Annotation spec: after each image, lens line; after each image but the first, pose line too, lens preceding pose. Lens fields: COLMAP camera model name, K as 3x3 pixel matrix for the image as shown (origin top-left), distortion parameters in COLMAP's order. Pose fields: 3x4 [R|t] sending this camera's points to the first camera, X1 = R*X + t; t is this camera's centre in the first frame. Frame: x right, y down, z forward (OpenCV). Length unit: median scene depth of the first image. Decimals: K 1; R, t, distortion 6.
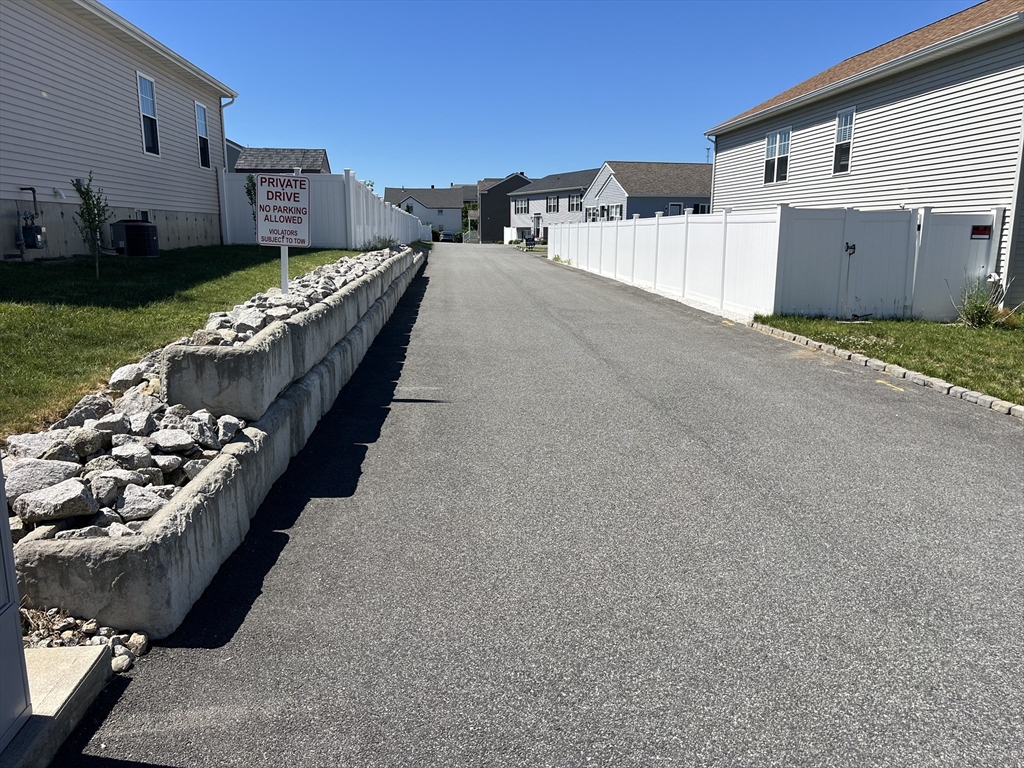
lens RADIAL K [[783.2, 0, 512.0], [0, 783.2, 384.0], [0, 0, 1]] dist [-0.000192, -0.009010]
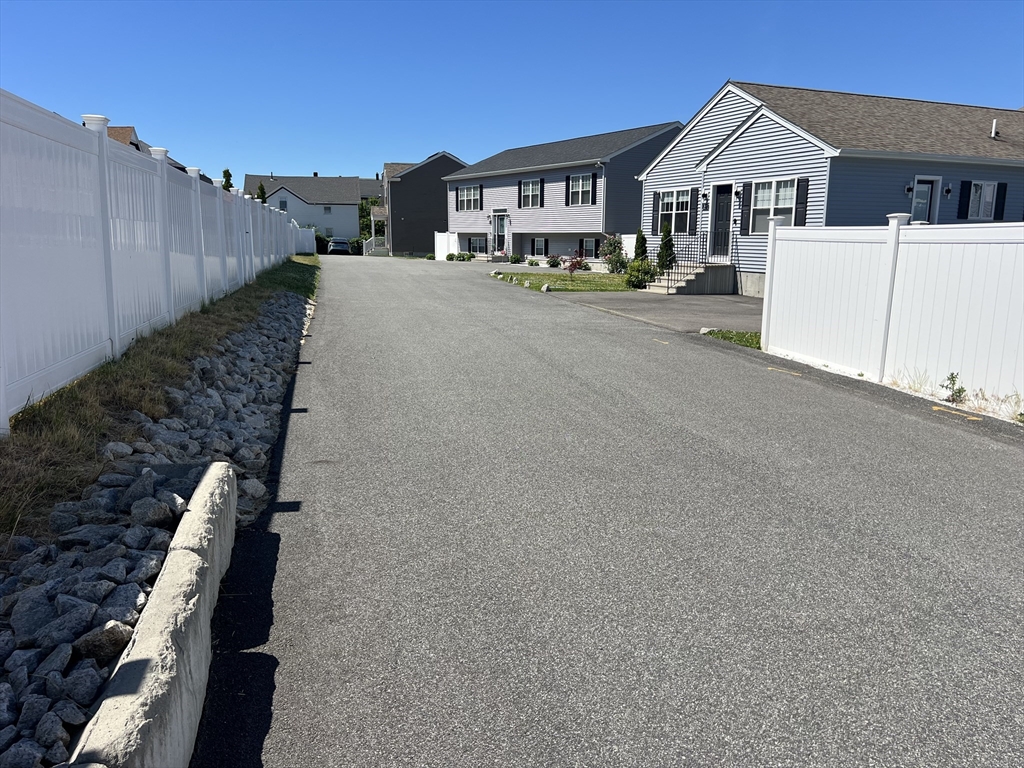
lens RADIAL K [[783.2, 0, 512.0], [0, 783.2, 384.0], [0, 0, 1]] dist [-0.000192, -0.009010]
pose [[0.989708, -0.015316, 0.142278, -0.041582], [0.016476, 0.999840, -0.006975, -0.077869], [-0.142148, 0.009247, 0.989802, 0.393868]]
